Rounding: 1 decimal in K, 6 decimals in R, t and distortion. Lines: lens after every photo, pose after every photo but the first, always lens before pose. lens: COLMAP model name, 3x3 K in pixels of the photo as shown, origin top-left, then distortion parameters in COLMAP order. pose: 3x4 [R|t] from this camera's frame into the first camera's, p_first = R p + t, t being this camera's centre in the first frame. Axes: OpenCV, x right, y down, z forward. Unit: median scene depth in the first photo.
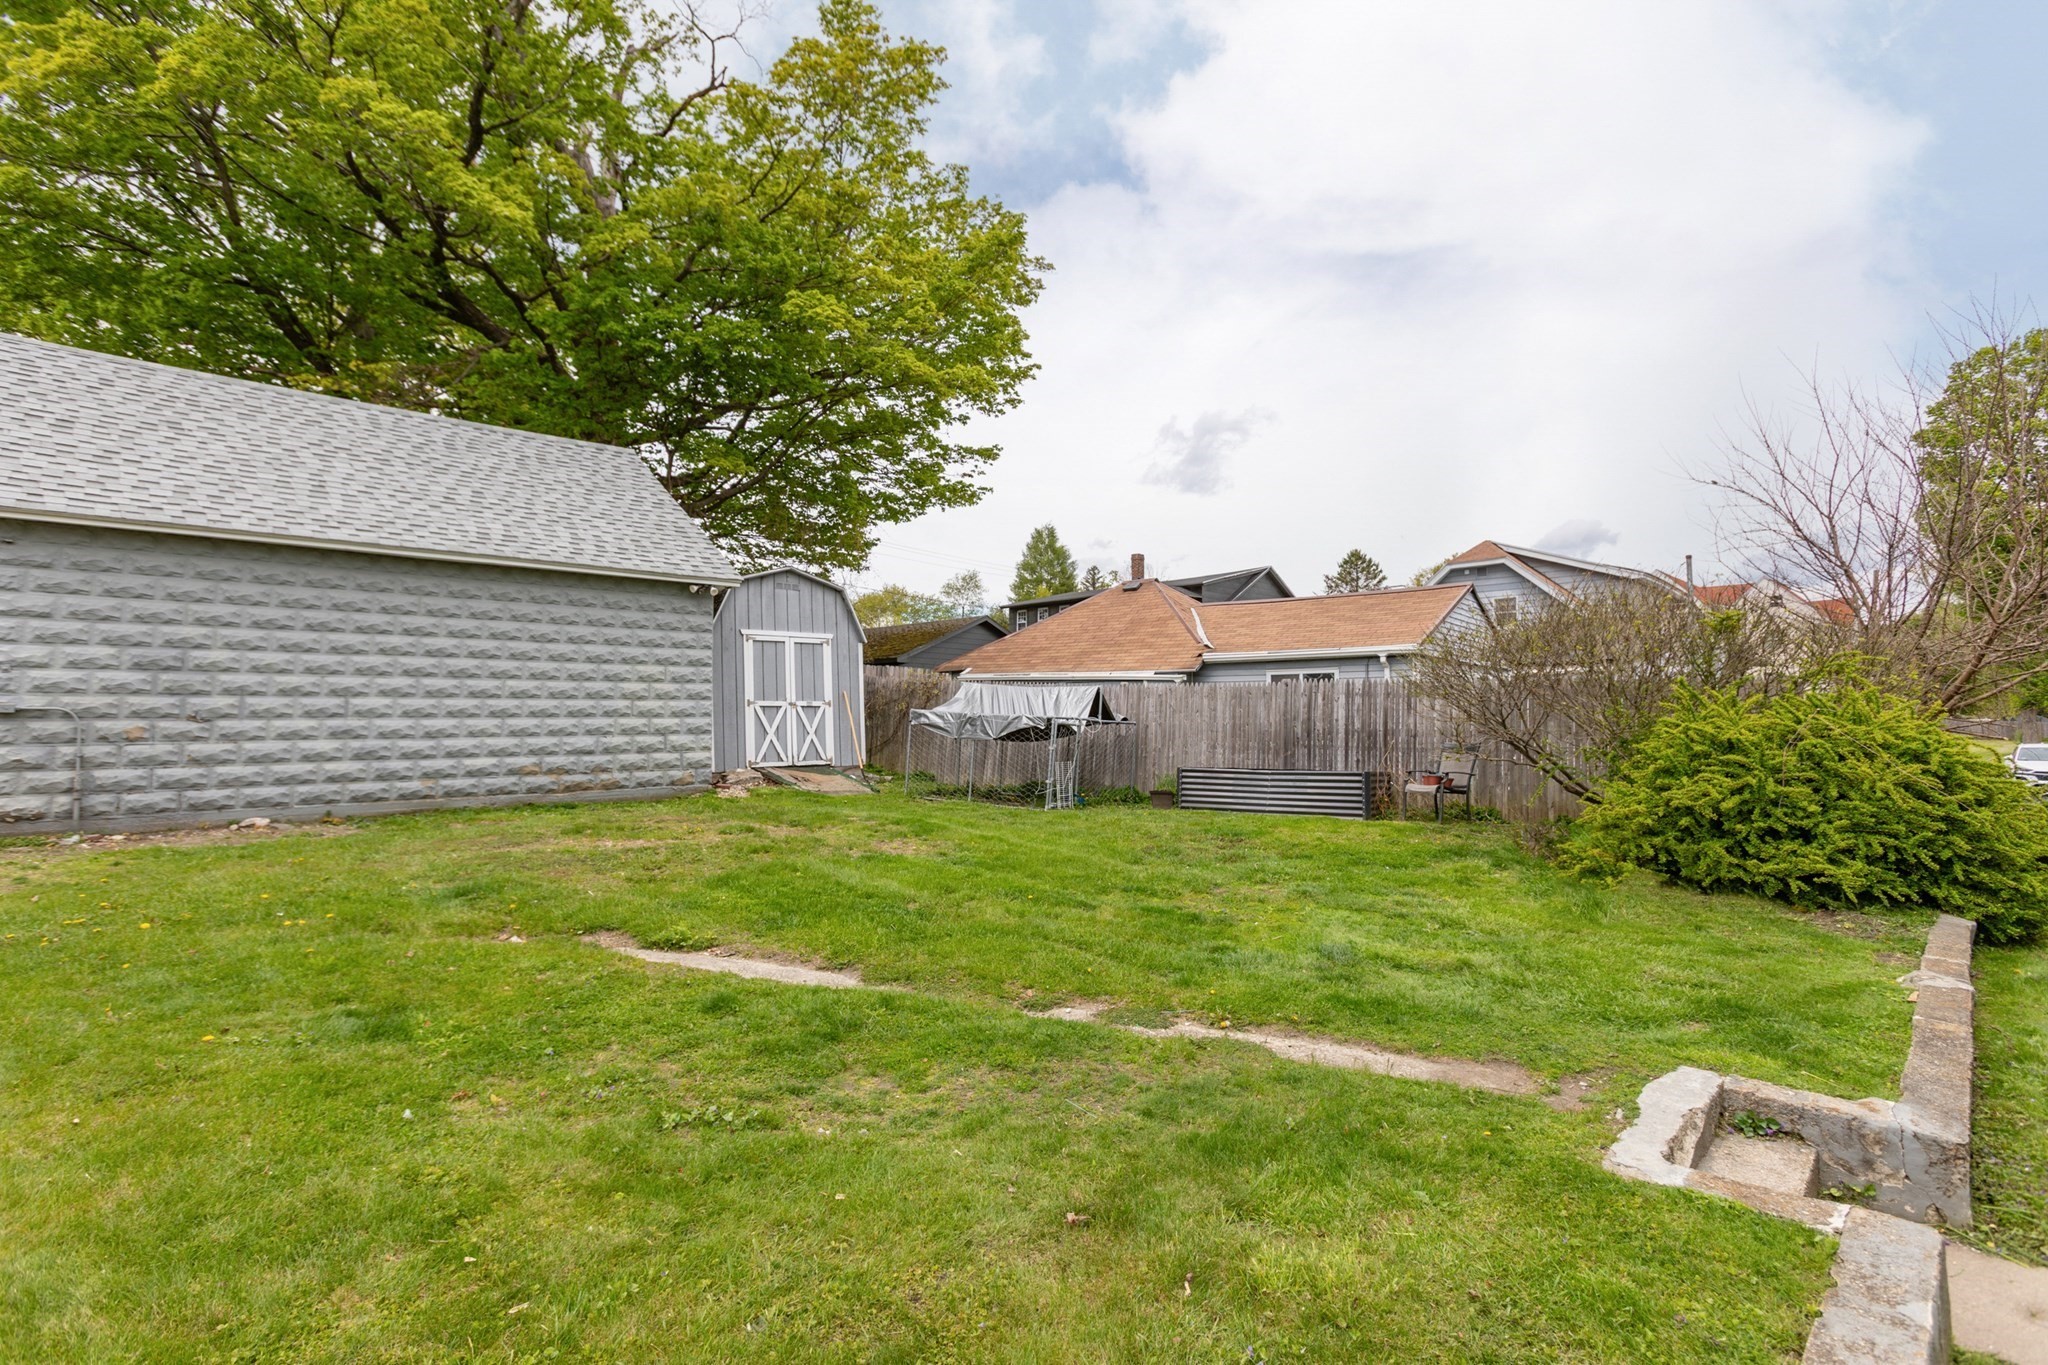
lens RADIAL K [[978.6, 0, 1024.0], [0, 978.6, 682.5], [0, 0, 1]] dist [0.009668, 0.000908]
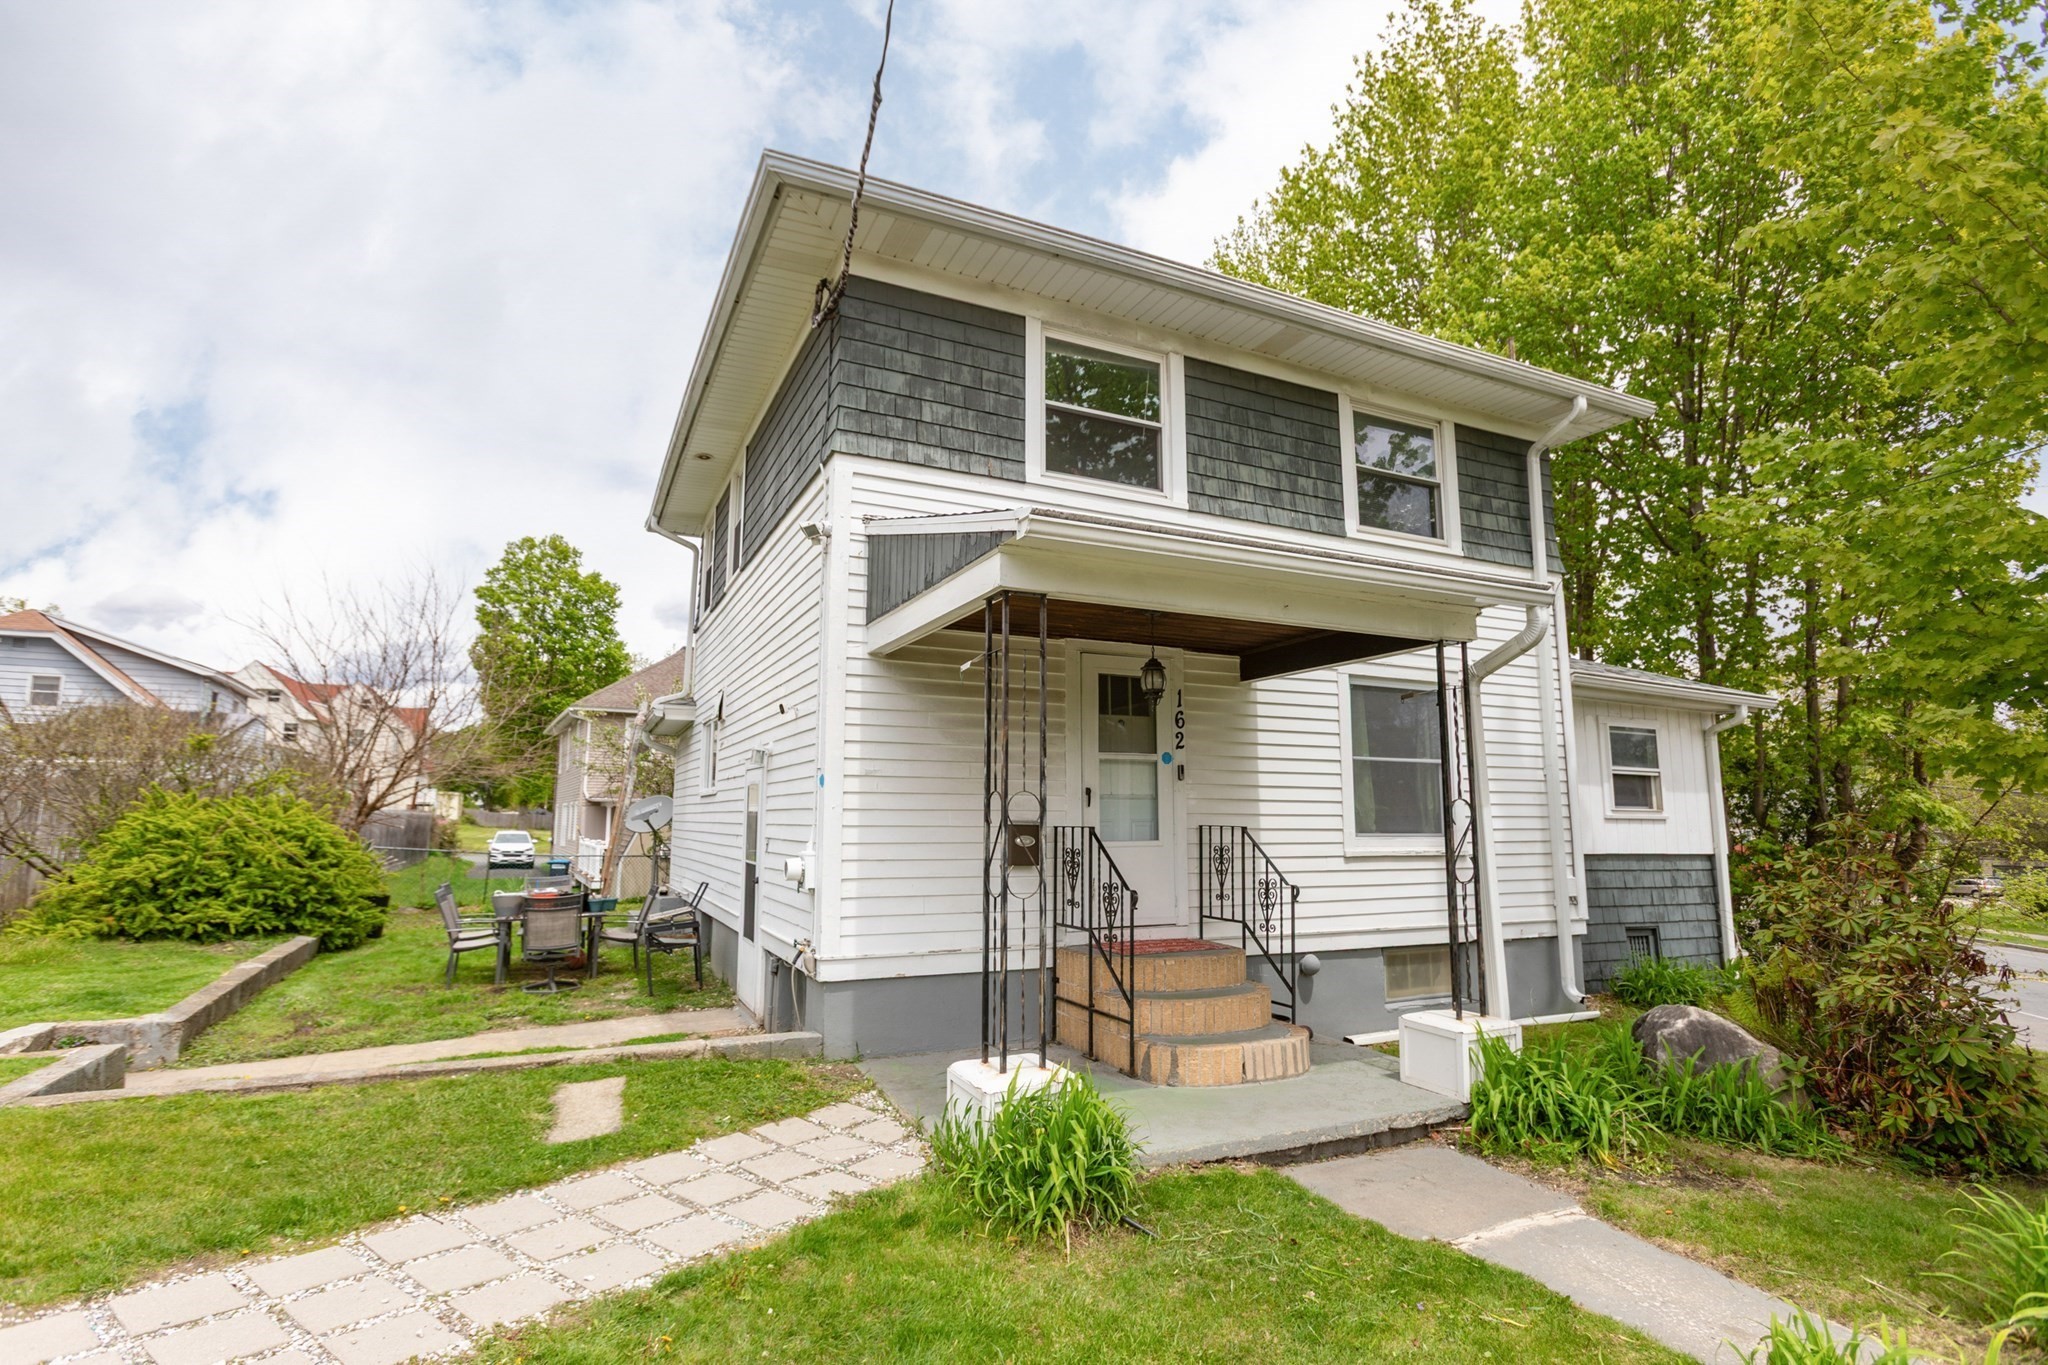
lens RADIAL K [[989.9, 0, 1024.0], [0, 989.9, 682.5], [0, 0, 1]] dist [-0.003640, 0.001589]
pose [[0.335545, 0.129164, 0.933127, -0.230085], [-0.040845, 0.991619, -0.122573, -0.027184], [-0.941138, 0.003015, 0.338009, -0.645477]]
